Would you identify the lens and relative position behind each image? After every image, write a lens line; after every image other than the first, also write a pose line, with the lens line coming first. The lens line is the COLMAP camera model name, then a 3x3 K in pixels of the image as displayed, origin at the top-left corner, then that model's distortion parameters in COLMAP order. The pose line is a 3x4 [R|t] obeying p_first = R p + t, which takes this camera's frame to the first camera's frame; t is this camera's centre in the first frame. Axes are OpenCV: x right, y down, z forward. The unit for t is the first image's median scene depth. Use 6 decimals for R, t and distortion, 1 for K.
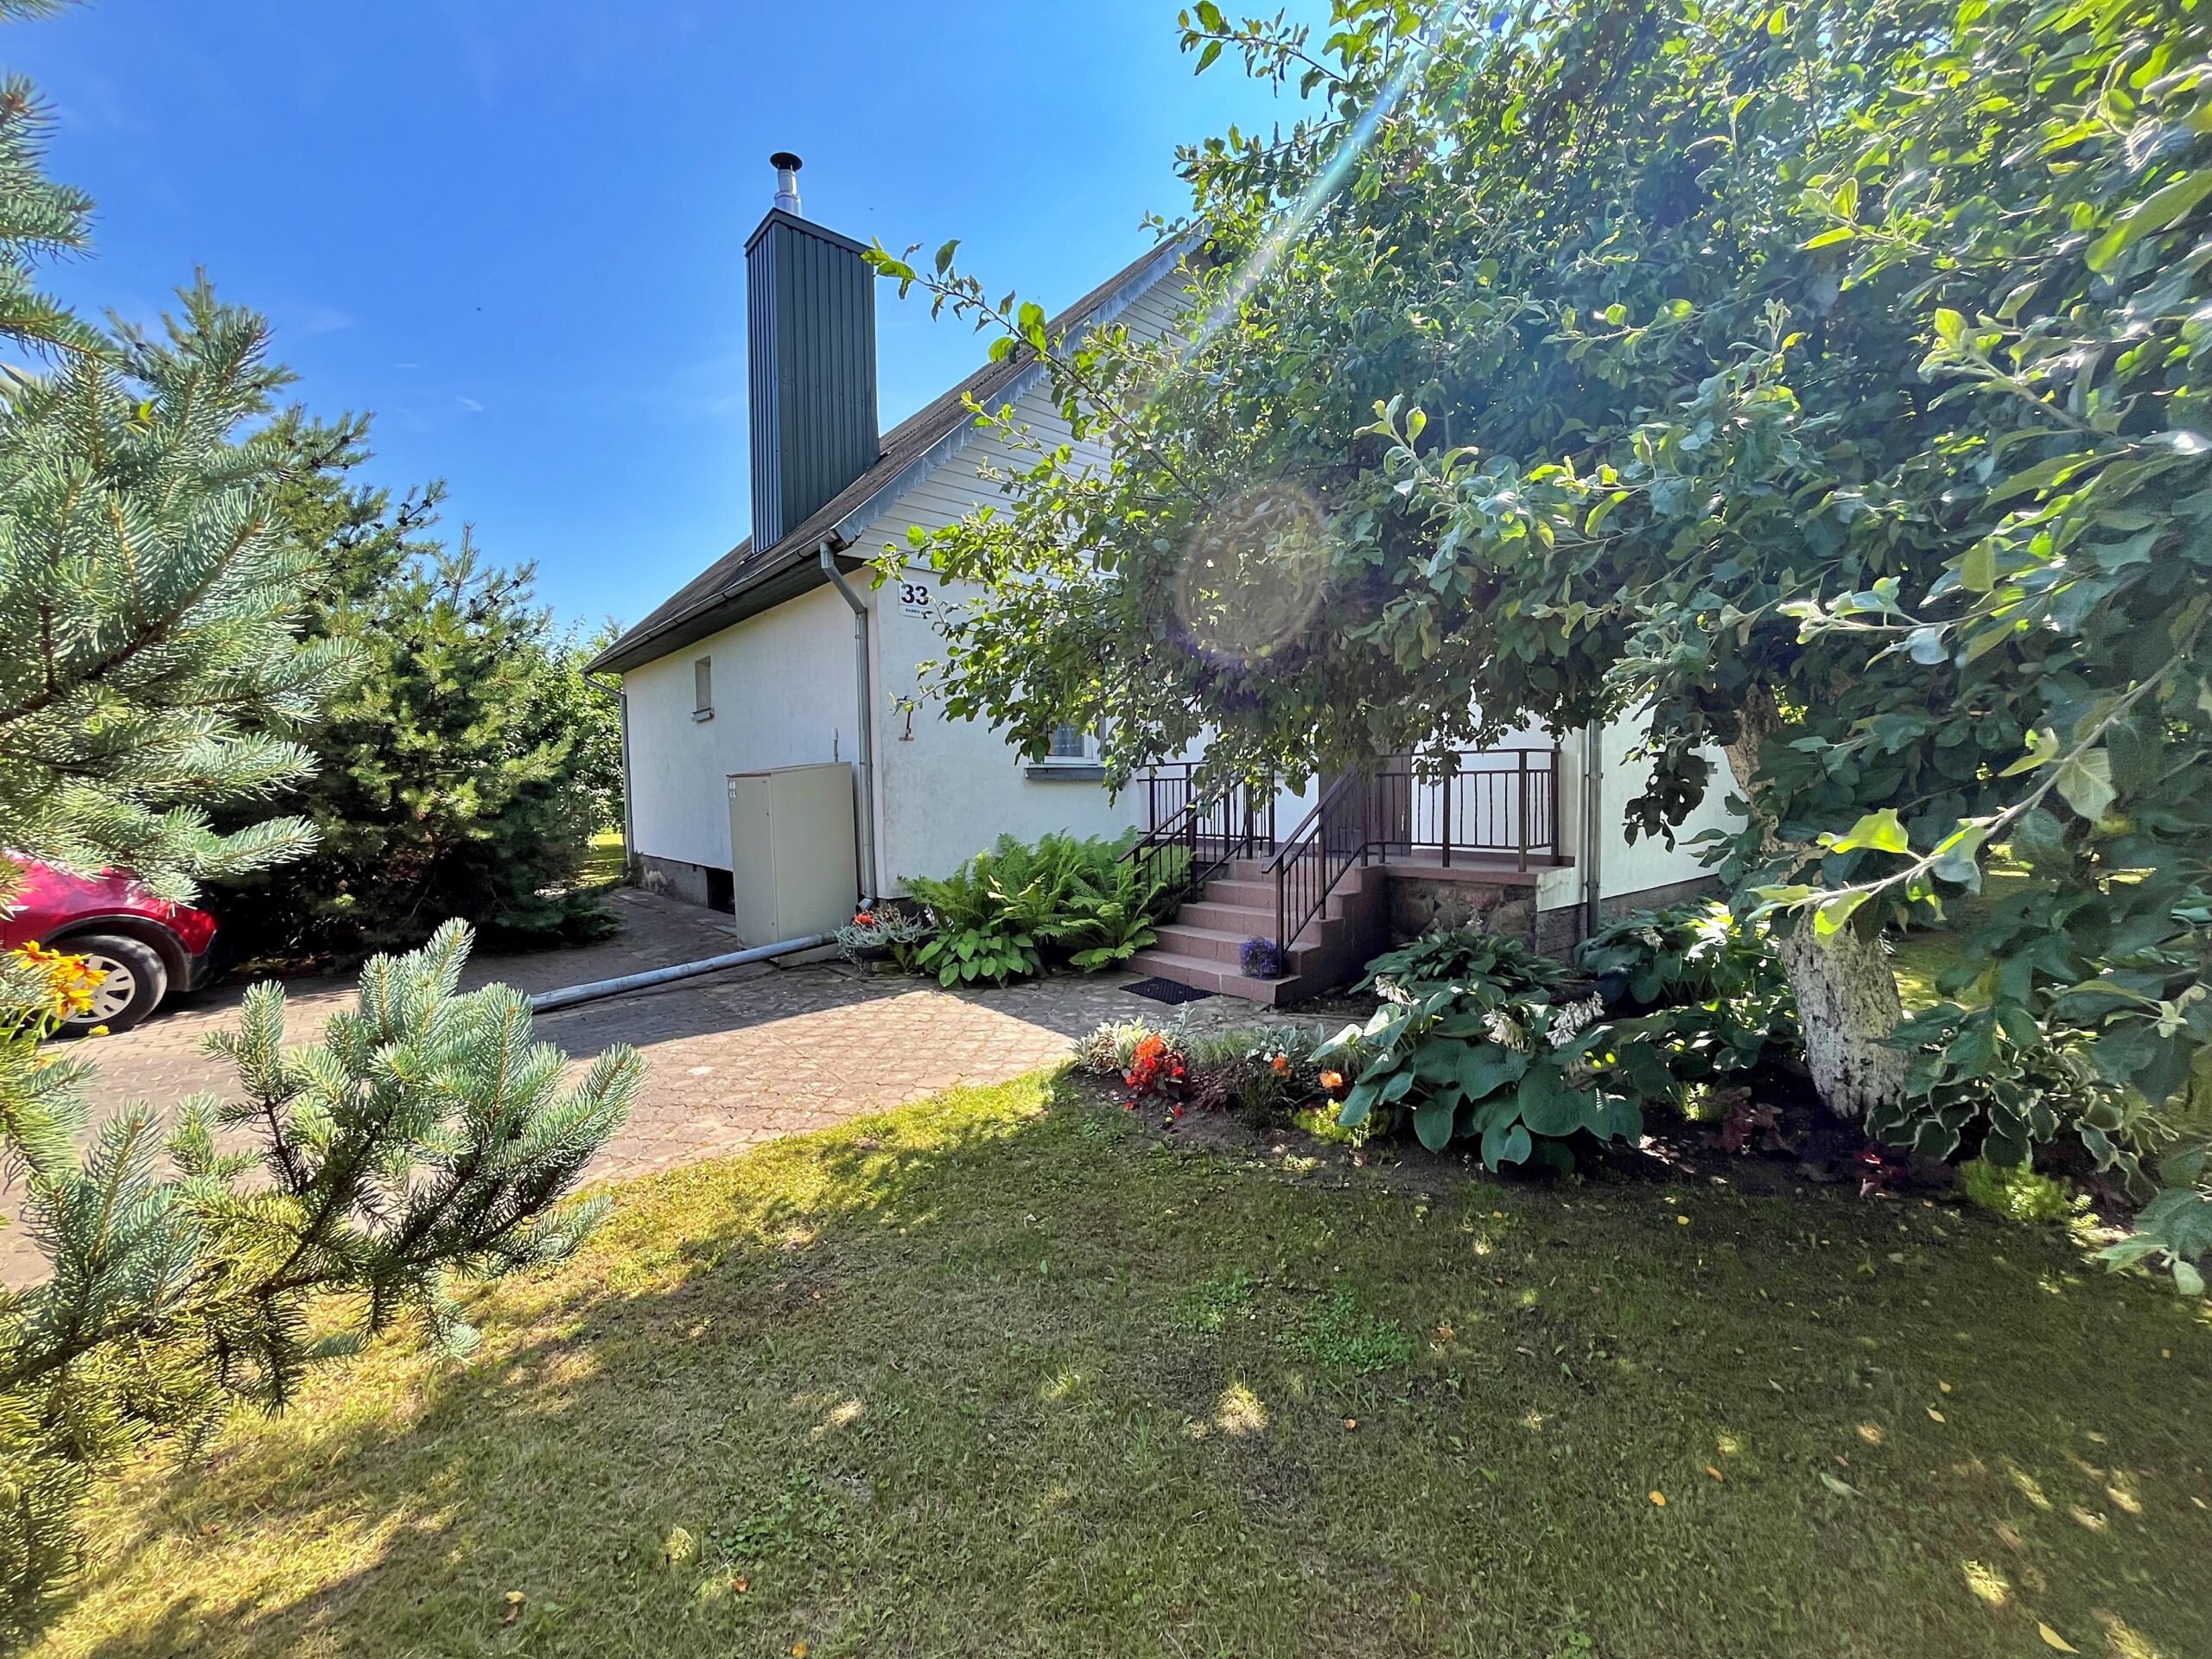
lens RADIAL K [[912.4, 0, 1106.0], [0, 912.4, 829.5], [0, 0, 1]] dist [0.002752, 0.000017]
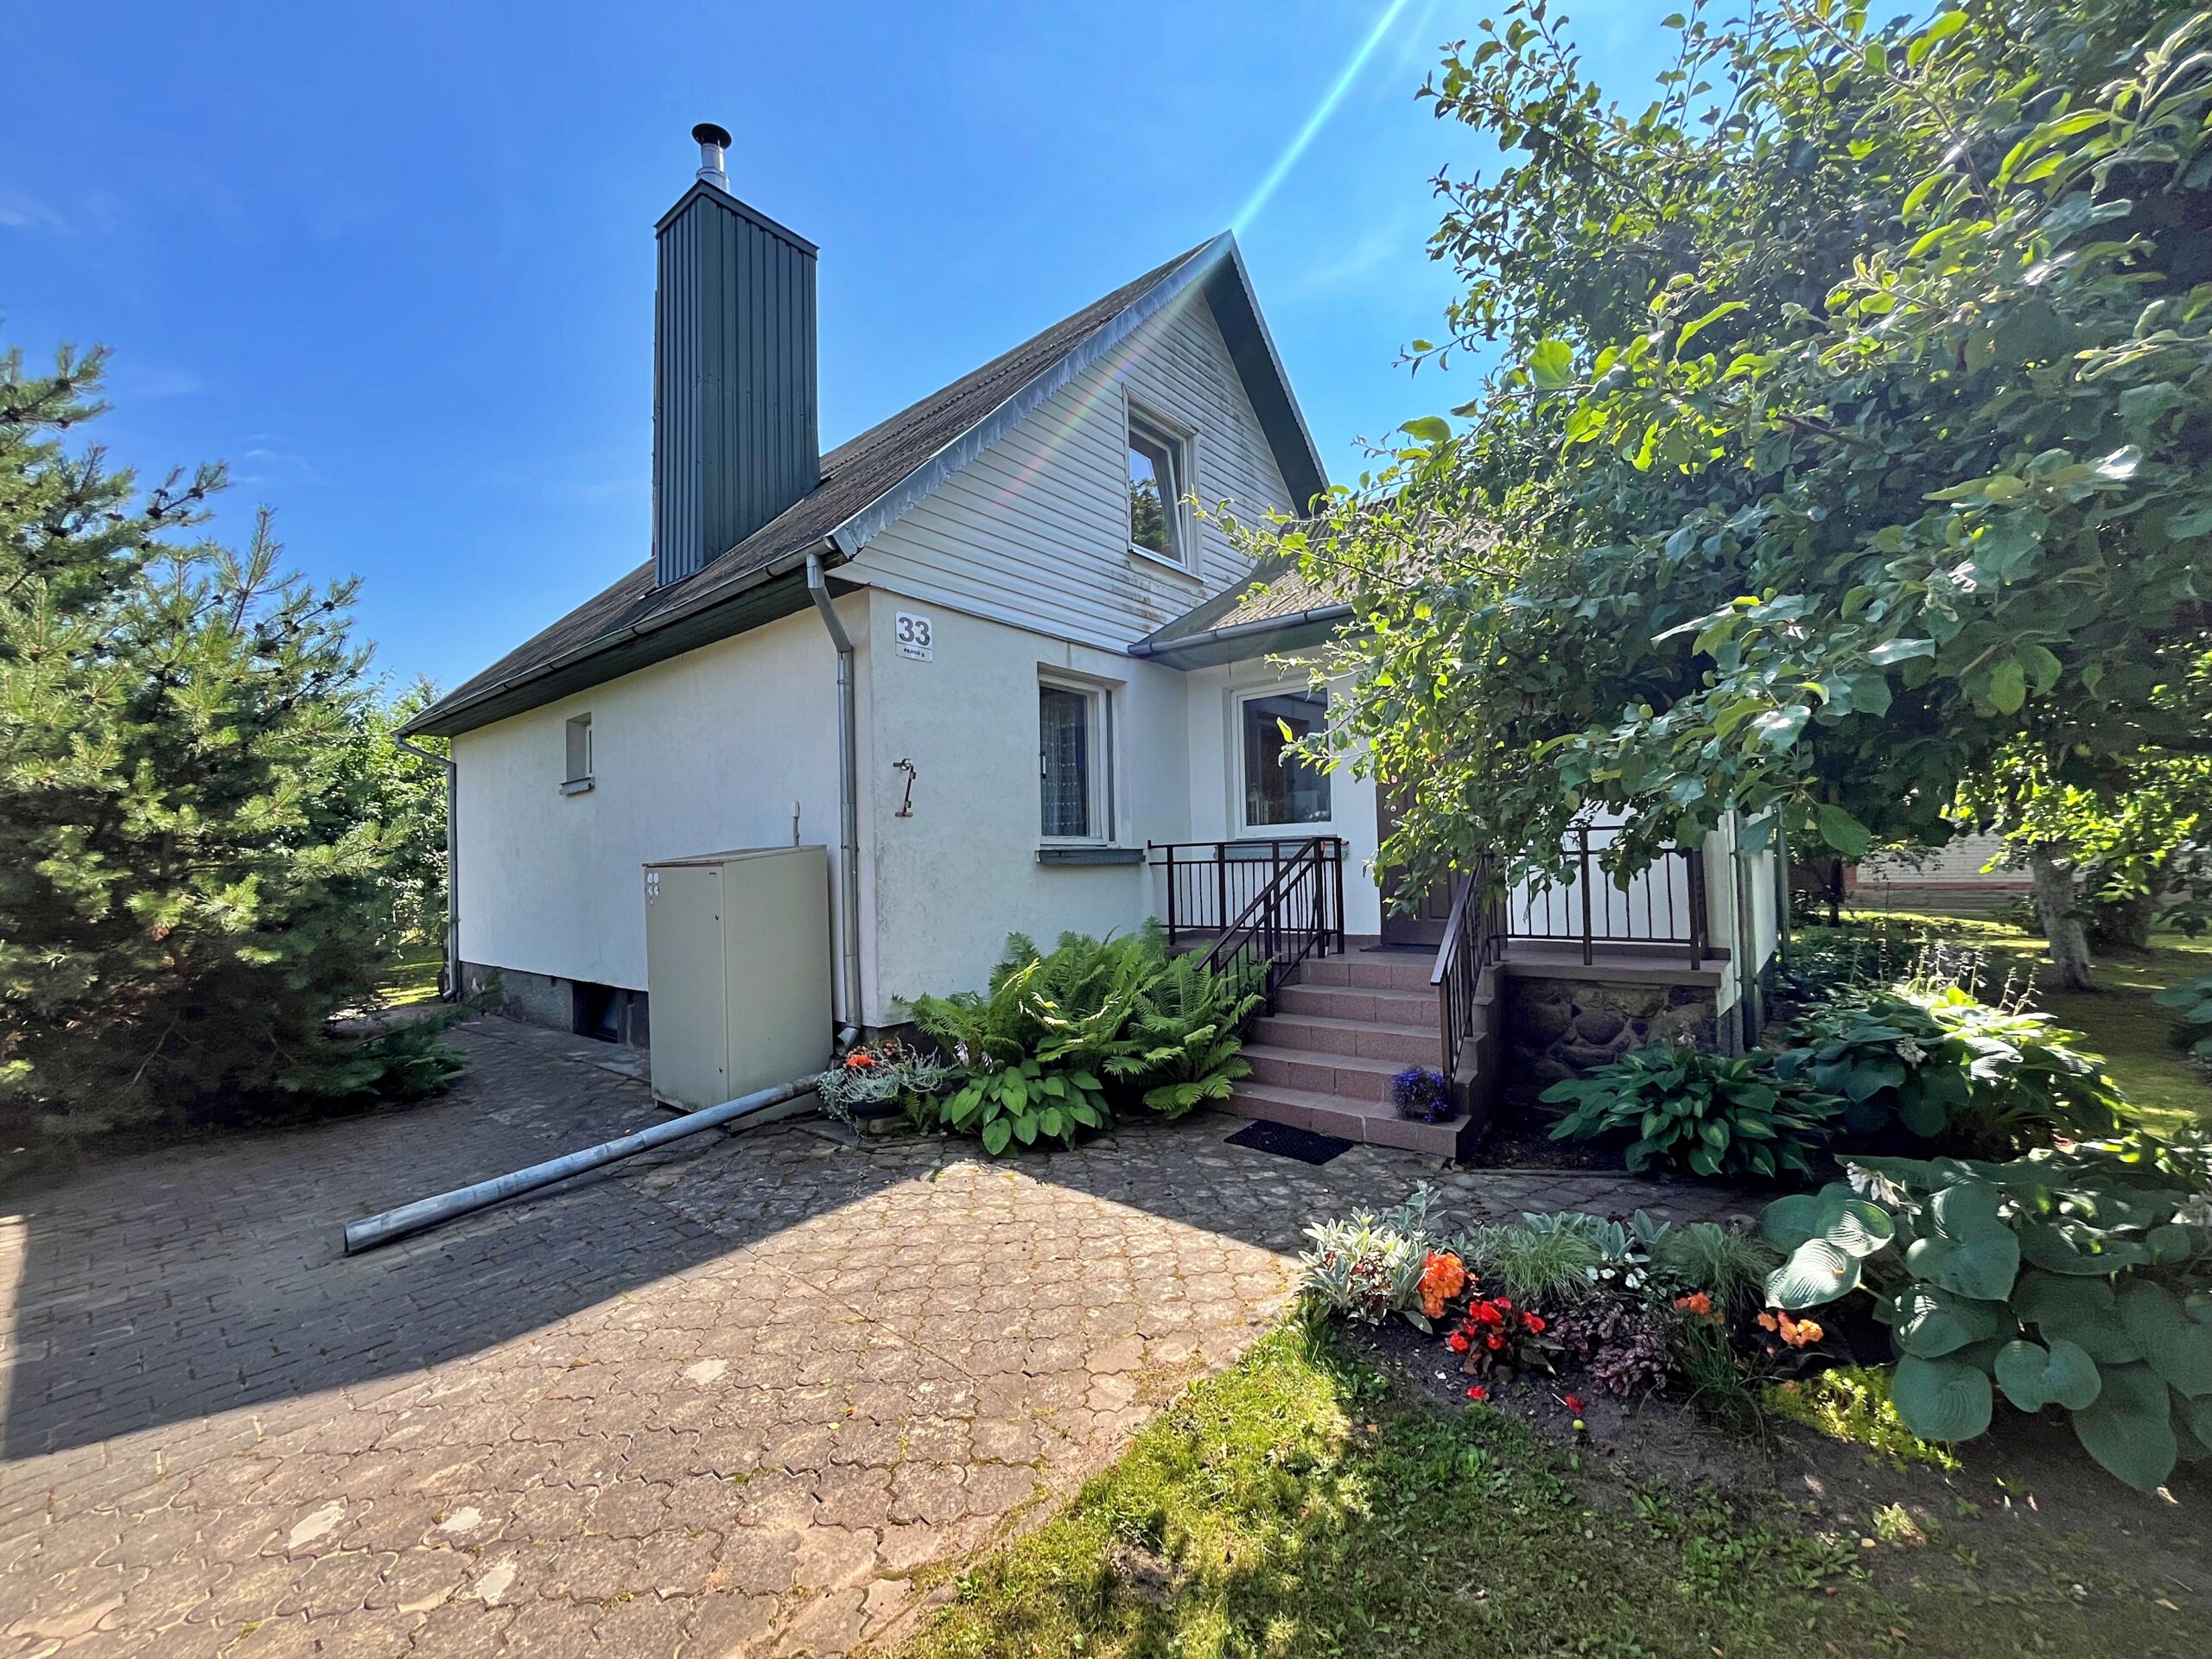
lens RADIAL K [[903.8, 0, 1106.0], [0, 903.8, 829.5], [0, 0, 1]] dist [0.000649, -0.000413]
pose [[0.984271, -0.005554, 0.176577, -0.191223], [0.020560, 0.996315, -0.083267, -0.020567], [-0.175464, 0.085588, 0.980758, 0.231710]]
